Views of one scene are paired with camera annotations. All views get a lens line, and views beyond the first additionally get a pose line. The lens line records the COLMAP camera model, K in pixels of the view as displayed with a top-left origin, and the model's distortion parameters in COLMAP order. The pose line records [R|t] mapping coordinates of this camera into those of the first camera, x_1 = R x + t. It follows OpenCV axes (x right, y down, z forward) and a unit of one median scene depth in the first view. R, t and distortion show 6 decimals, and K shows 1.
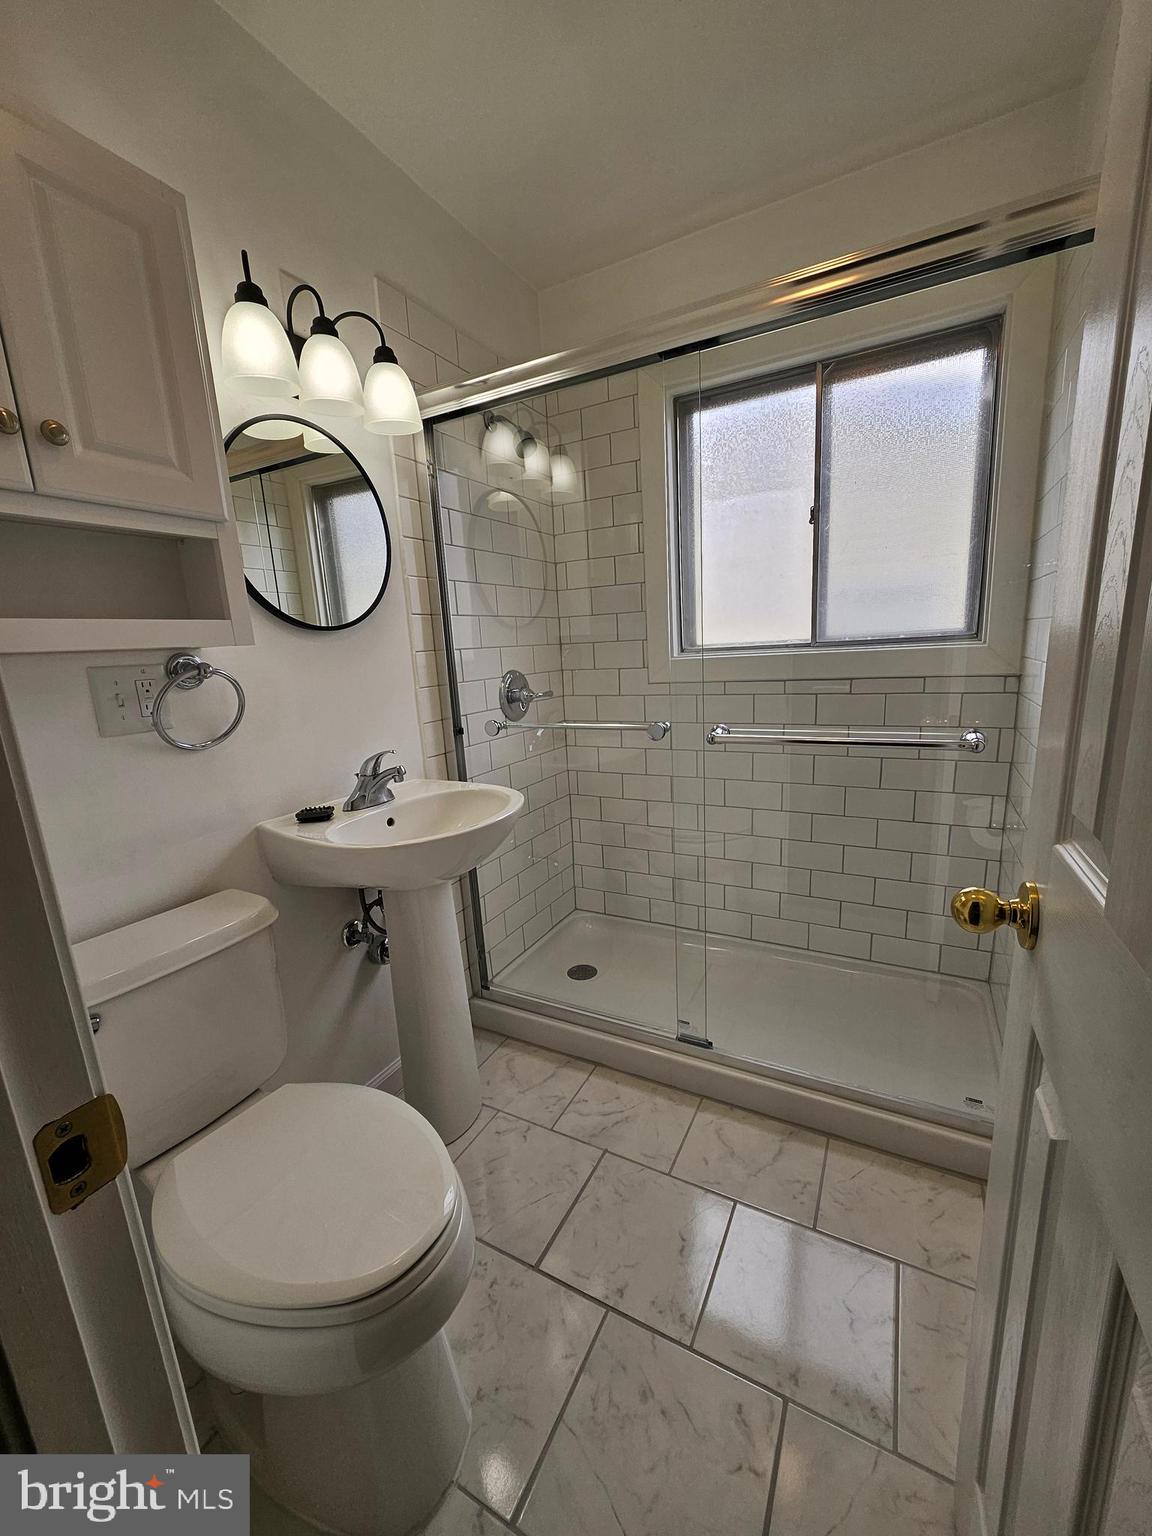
lens RADIAL K [[597.5, 0, 592.2], [0, 597.5, 776.1], [0, 0, 1]] dist [0.000122, -0.000532]
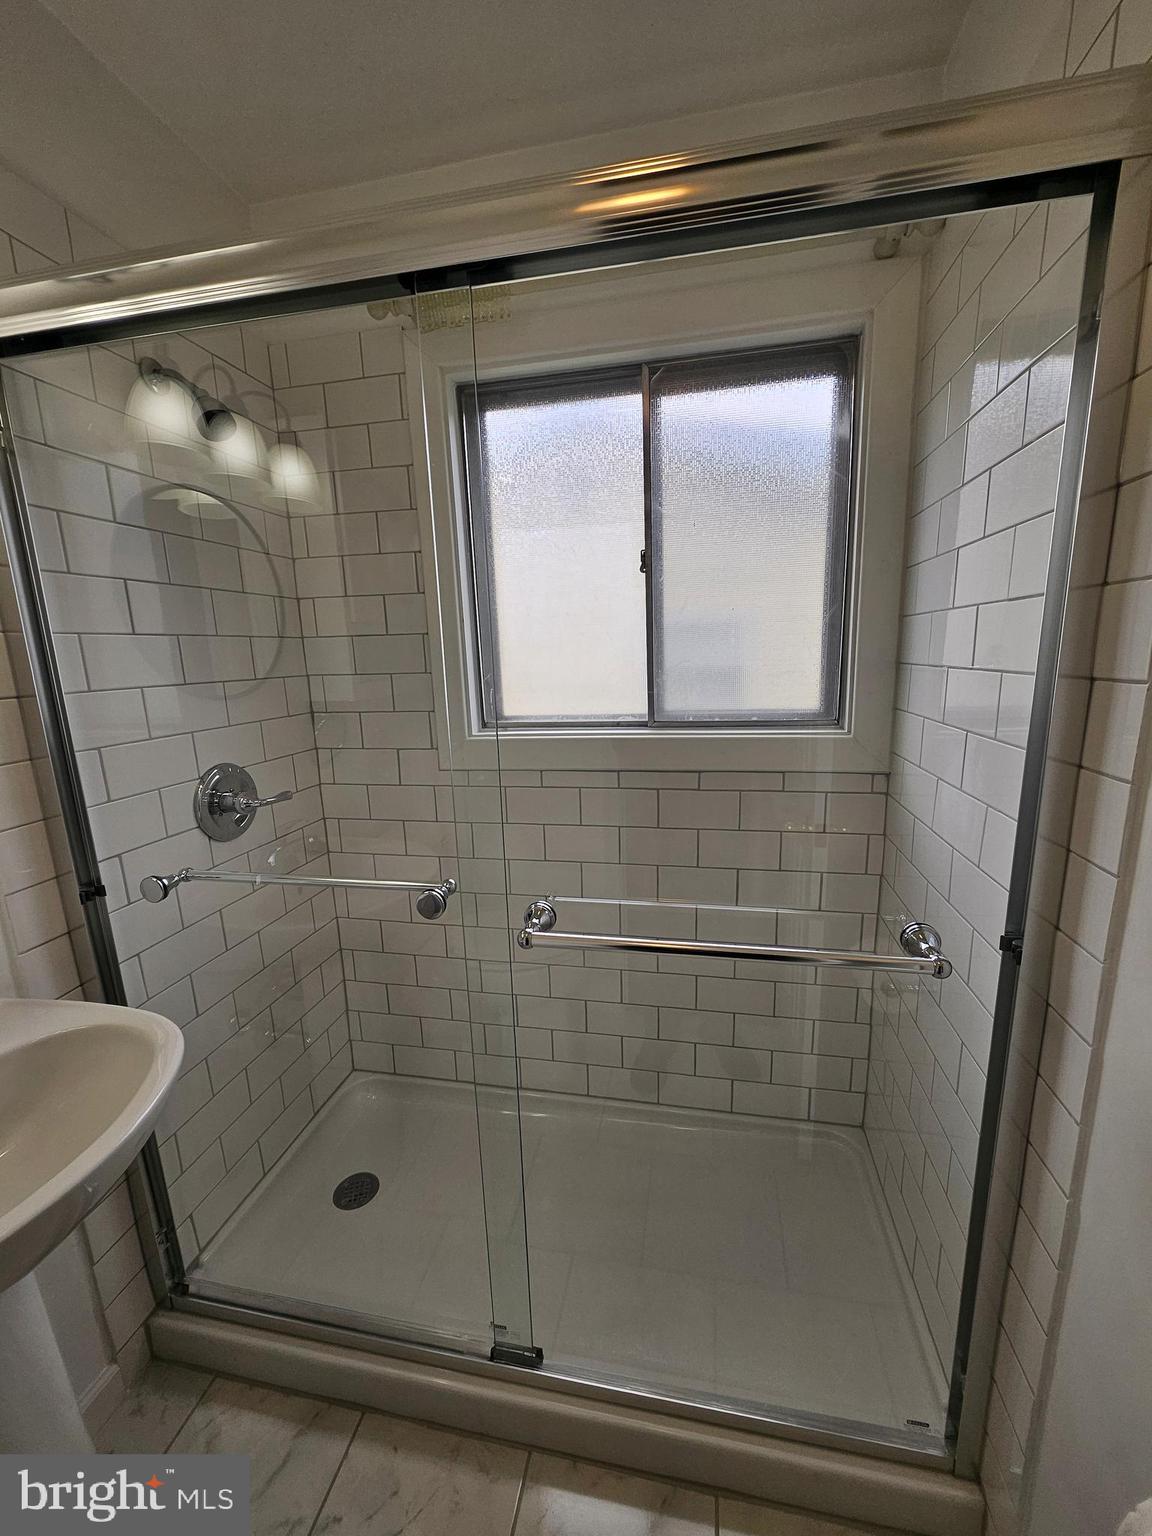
lens RADIAL K [[597.5, 0, 592.2], [0, 597.5, 776.1], [0, 0, 1]] dist [0.000122, -0.000532]
pose [[0.958003, -0.035545, 0.284548, 0.073651], [0.040980, 0.999073, -0.013171, -0.148476], [-0.283816, 0.024278, 0.958571, 0.279464]]
